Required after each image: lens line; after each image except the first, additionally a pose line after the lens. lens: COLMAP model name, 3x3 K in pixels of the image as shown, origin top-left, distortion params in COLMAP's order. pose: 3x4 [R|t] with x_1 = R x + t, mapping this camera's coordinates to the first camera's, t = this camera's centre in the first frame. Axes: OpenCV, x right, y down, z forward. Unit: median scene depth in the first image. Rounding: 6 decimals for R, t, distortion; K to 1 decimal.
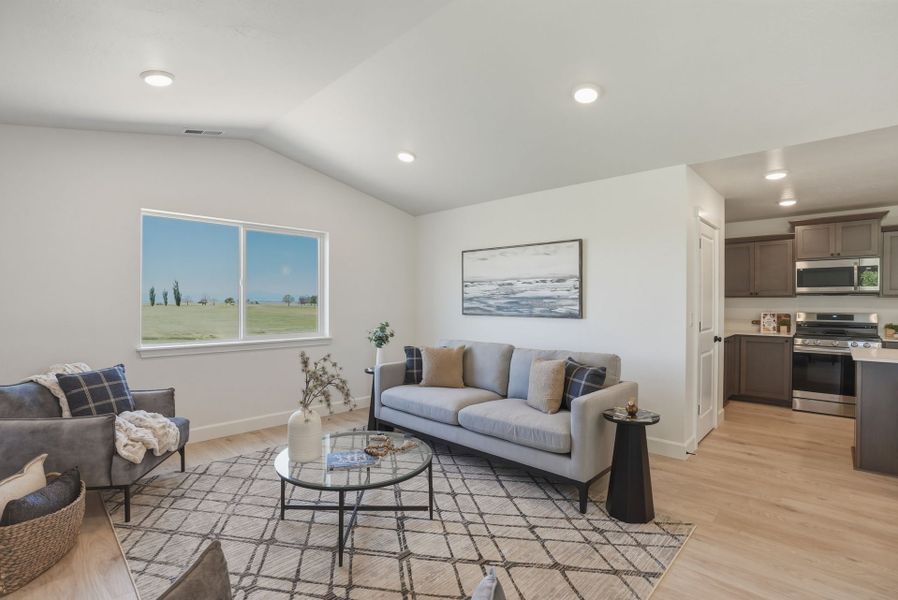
lens RADIAL K [[413.5, 0, 444.9], [0, 413.5, 300.4], [0, 0, 1]] dist [-0.005474, -0.000357]
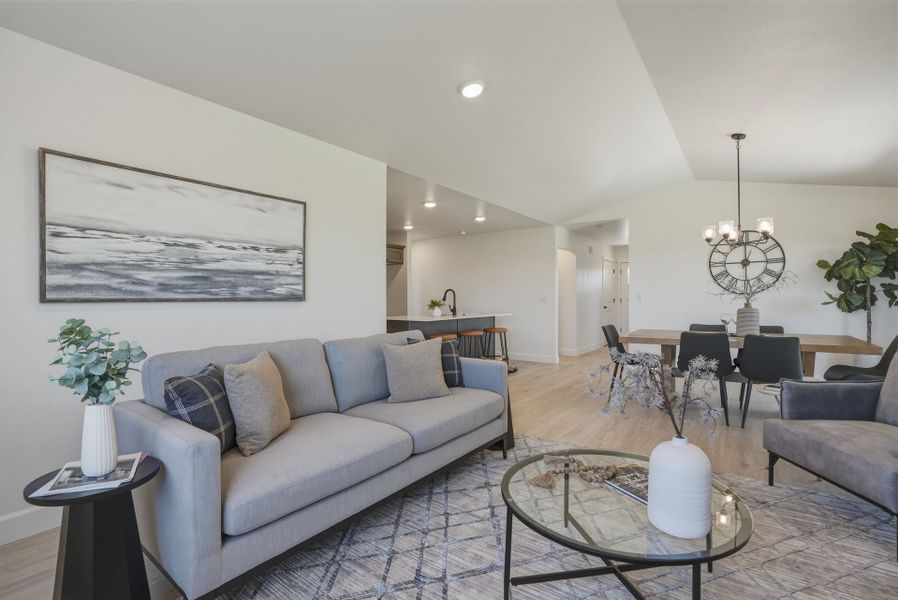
lens RADIAL K [[413.5, 0, 449.3], [0, 413.5, 297.4], [0, 0, 1]] dist [-0.005474, -0.000357]
pose [[-0.107412, -0.011984, 0.994142, -0.469351], [-0.008725, 0.999900, 0.011111, 0.023903], [-0.994176, -0.007480, -0.107506, 0.739556]]
